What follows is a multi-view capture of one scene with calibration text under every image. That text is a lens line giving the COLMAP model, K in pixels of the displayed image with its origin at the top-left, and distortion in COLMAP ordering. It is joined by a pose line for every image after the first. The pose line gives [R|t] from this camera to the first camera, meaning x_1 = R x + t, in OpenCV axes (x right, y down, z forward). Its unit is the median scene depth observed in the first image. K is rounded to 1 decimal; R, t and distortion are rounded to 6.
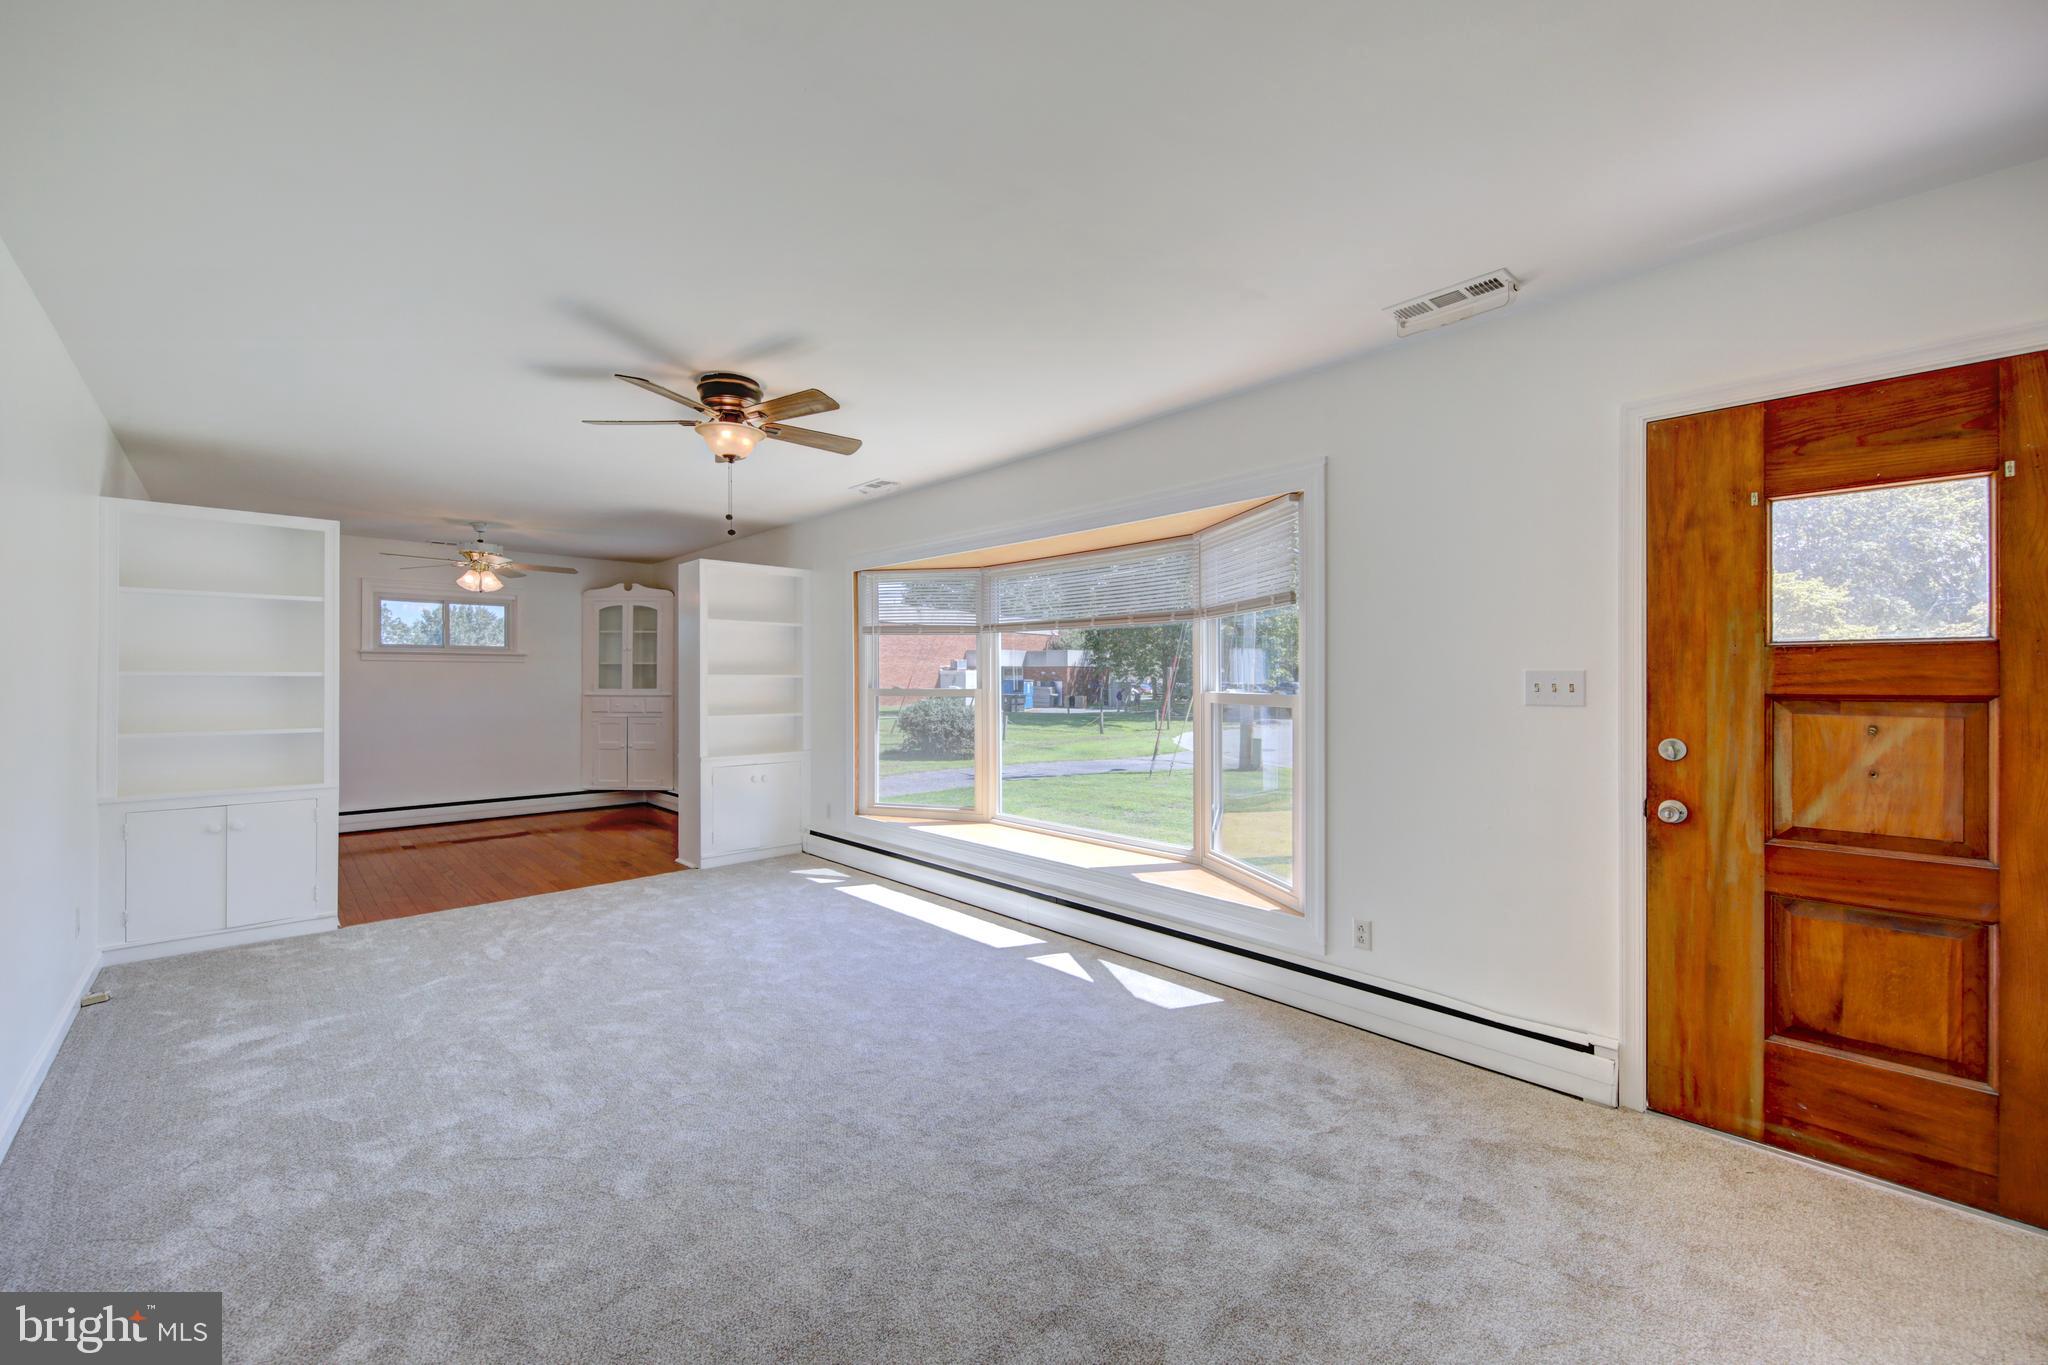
lens RADIAL K [[811.9, 0, 1012.1], [0, 811.9, 681.4], [0, 0, 1]] dist [0.006911, -0.002886]
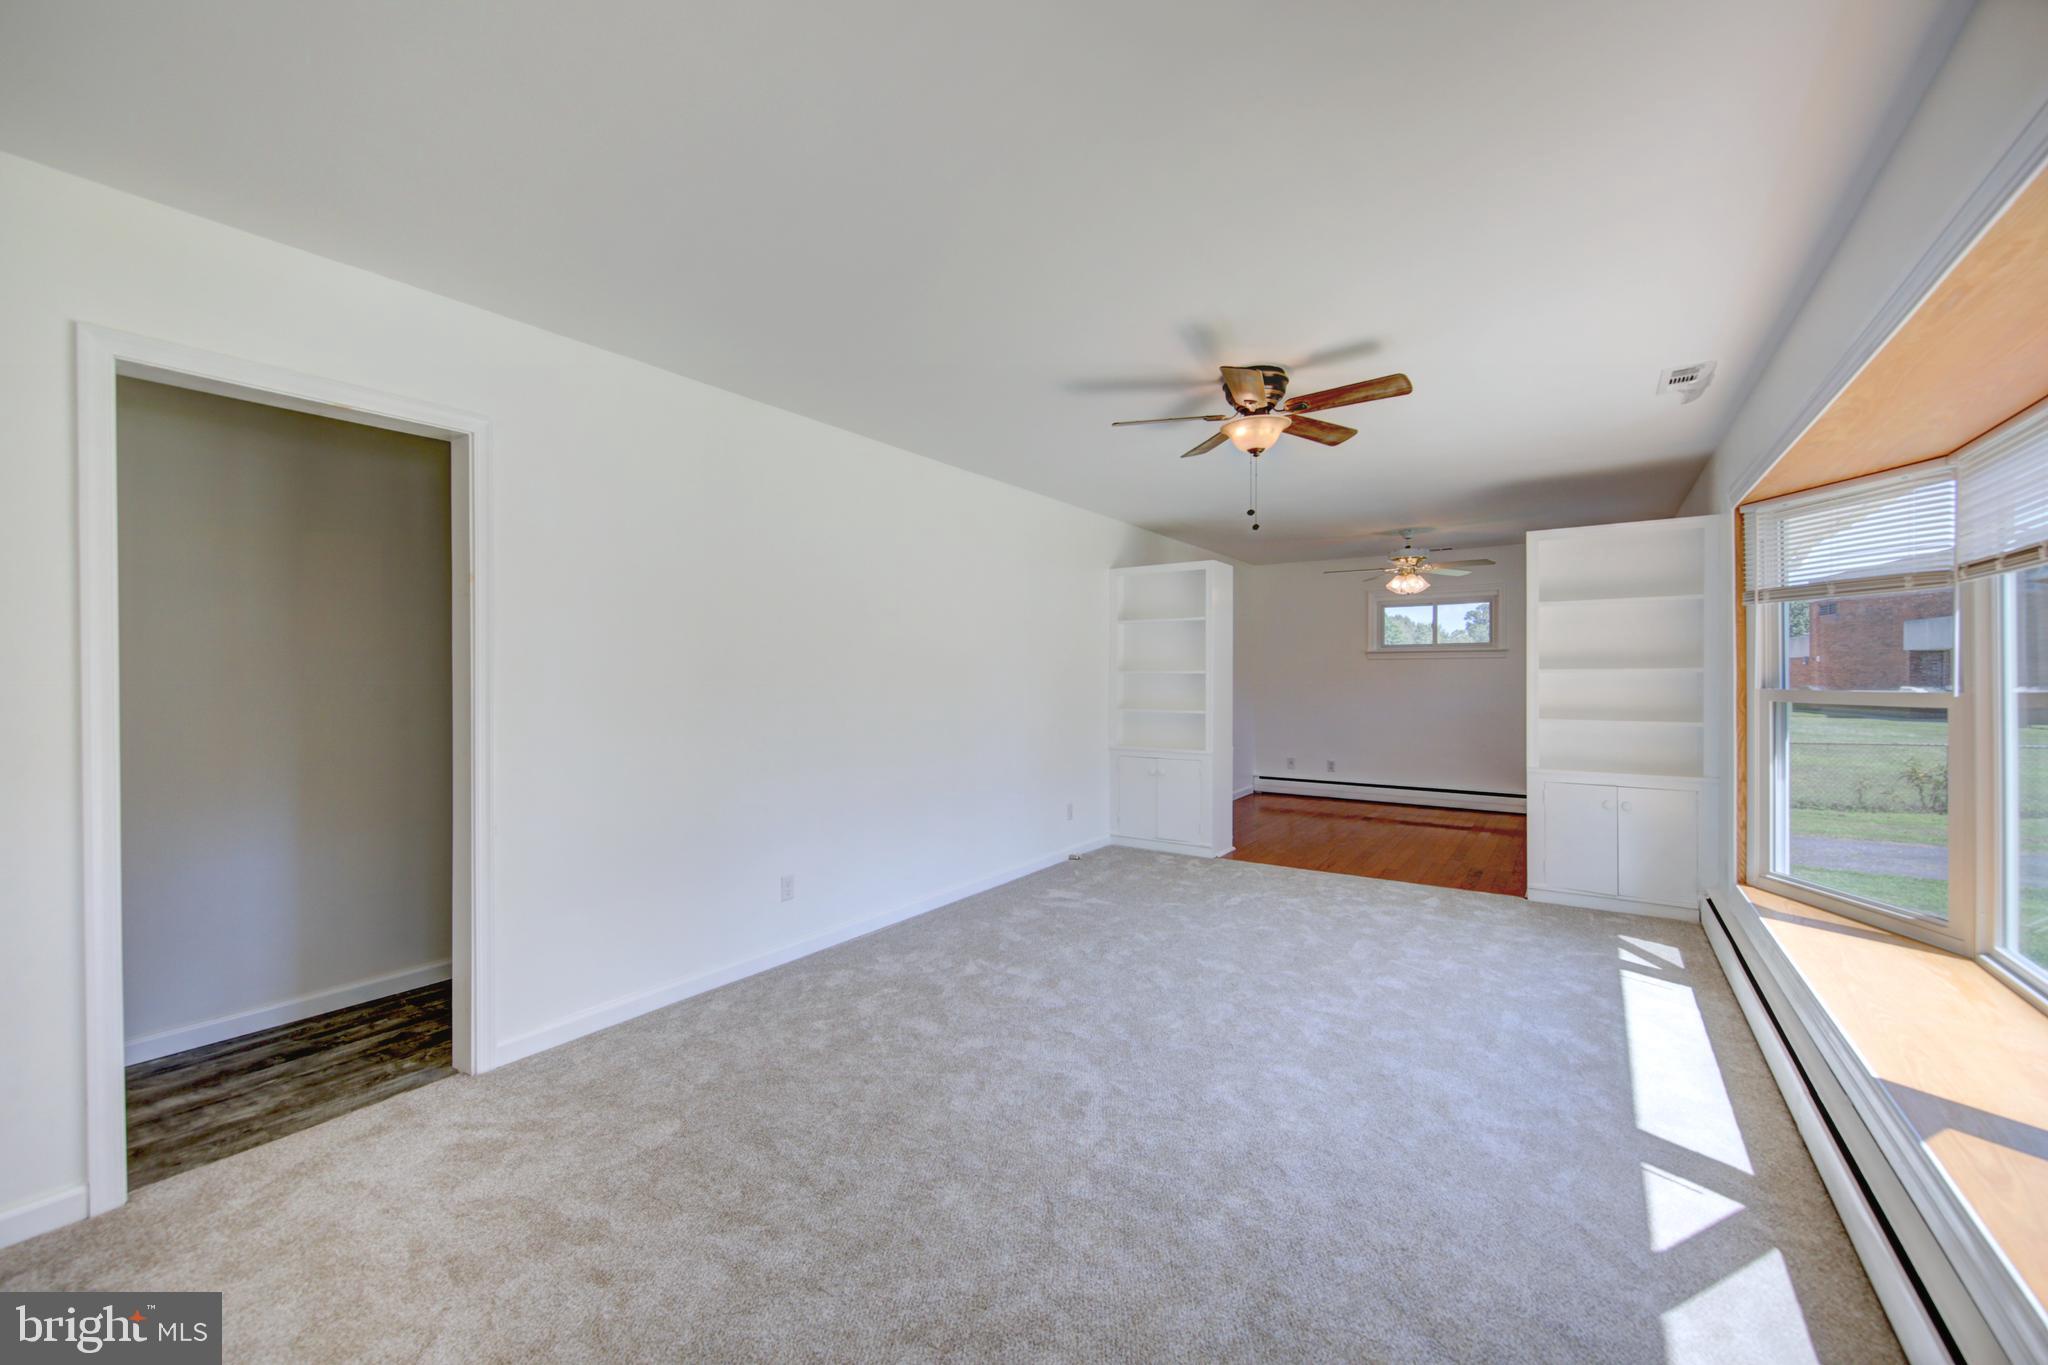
lens RADIAL K [[811.9, 0, 1019.1], [0, 811.9, 680.0], [0, 0, 1]] dist [0.006911, -0.002886]
pose [[0.197181, 0.005816, -0.980350, 0.435370], [-0.001040, 0.999983, 0.005723, -0.002421], [0.980367, -0.000109, 0.197184, 0.403002]]
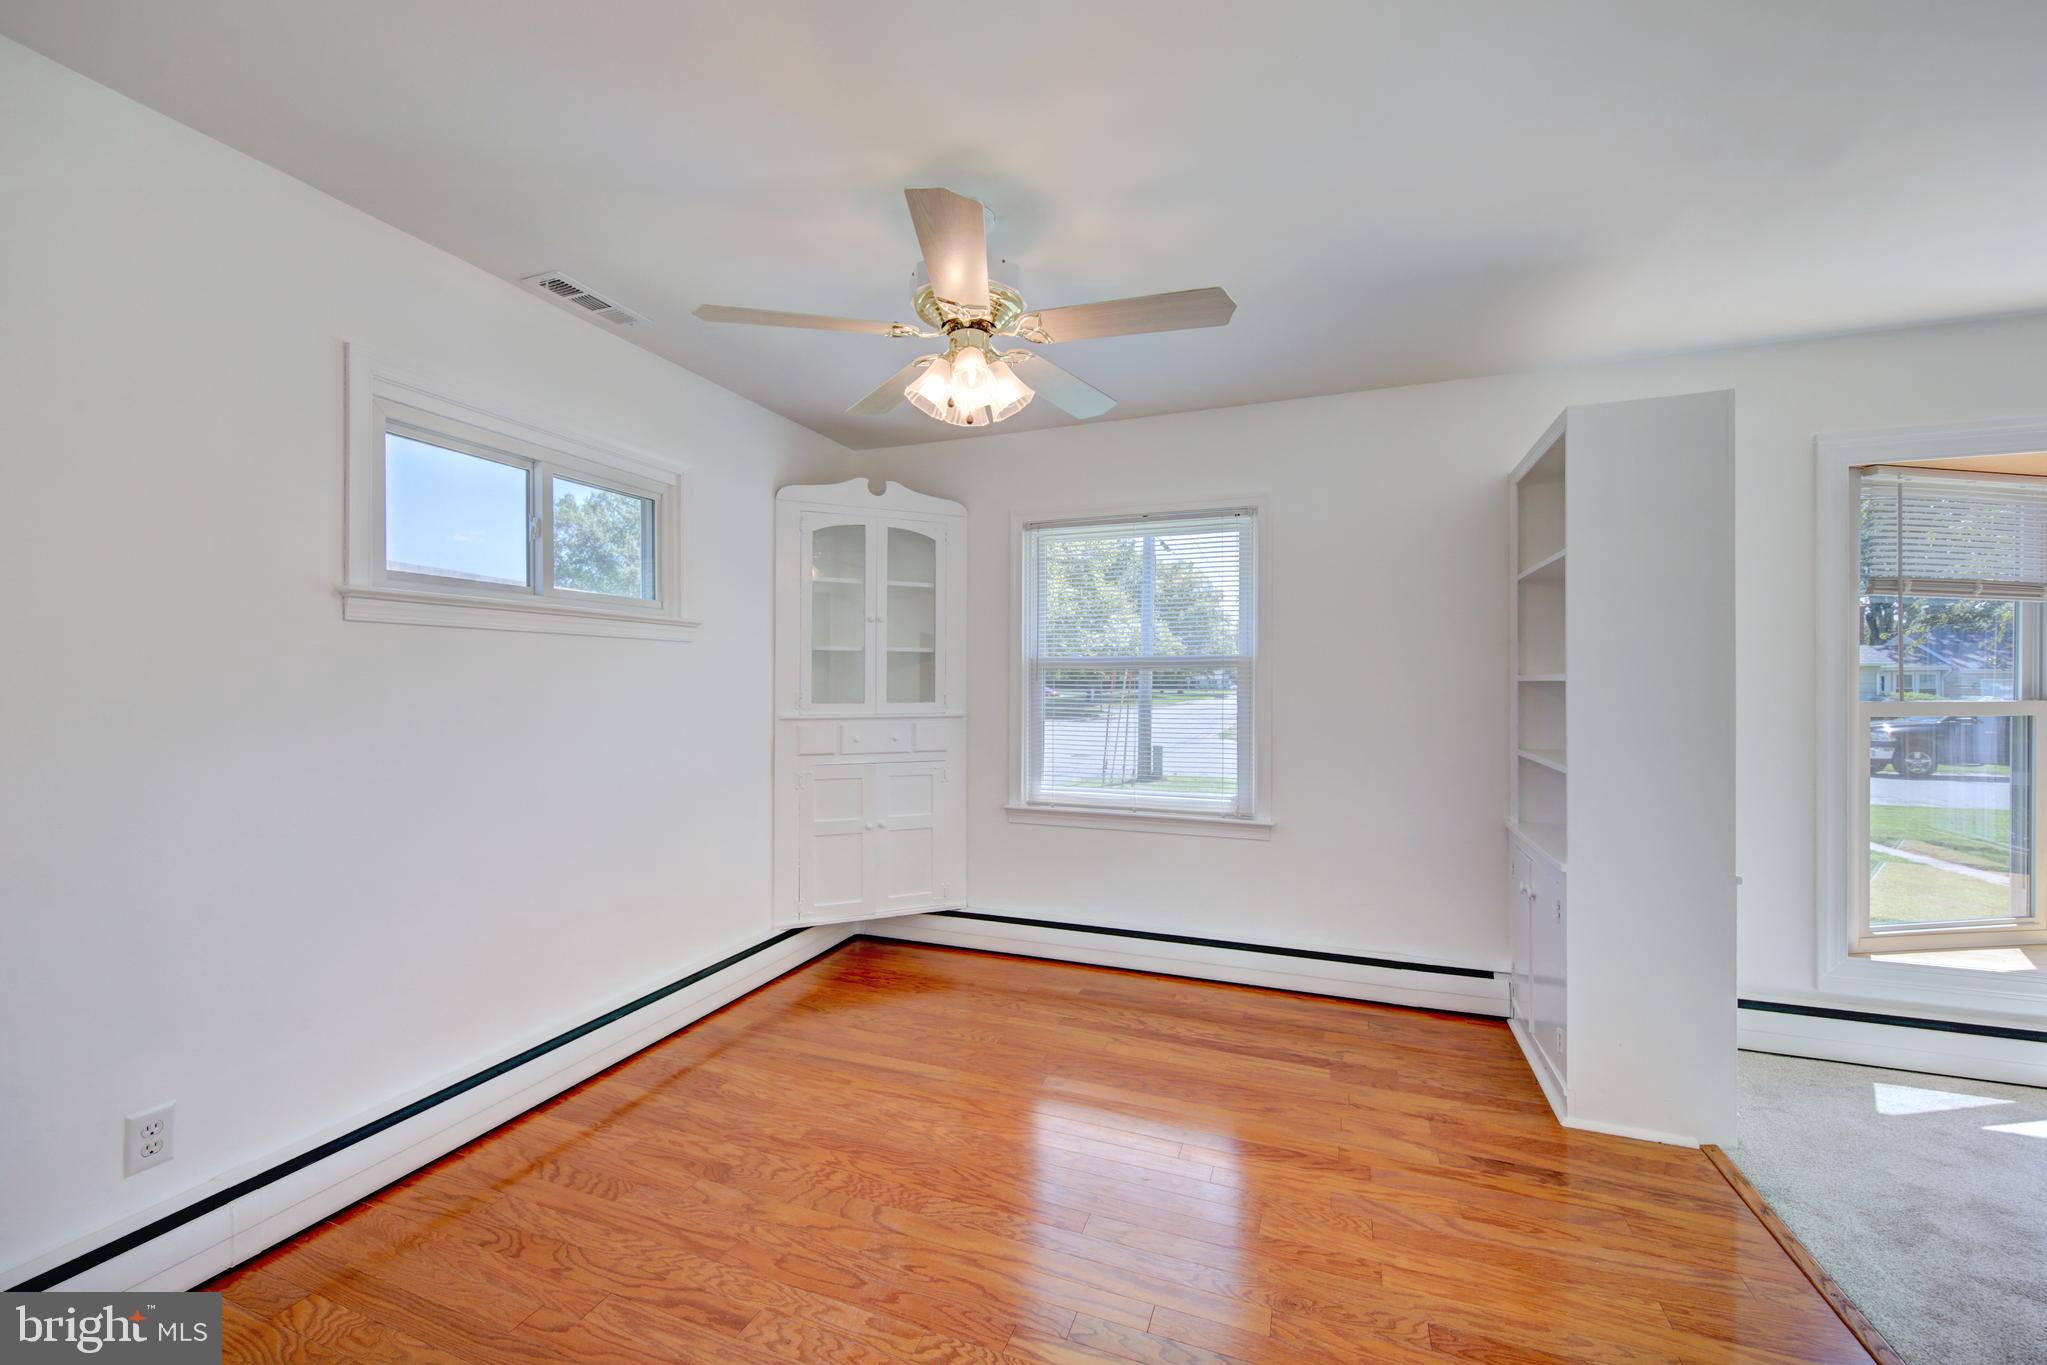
lens RADIAL K [[811.5, 0, 975.5], [0, 811.5, 680.2], [0, 0, 1]] dist [0.006911, -0.002886]
pose [[0.907319, 0.000764, 0.420442, -1.123763], [0.000888, 0.999993, -0.003732, -0.004302], [-0.420441, 0.003760, 0.907312, 0.999185]]
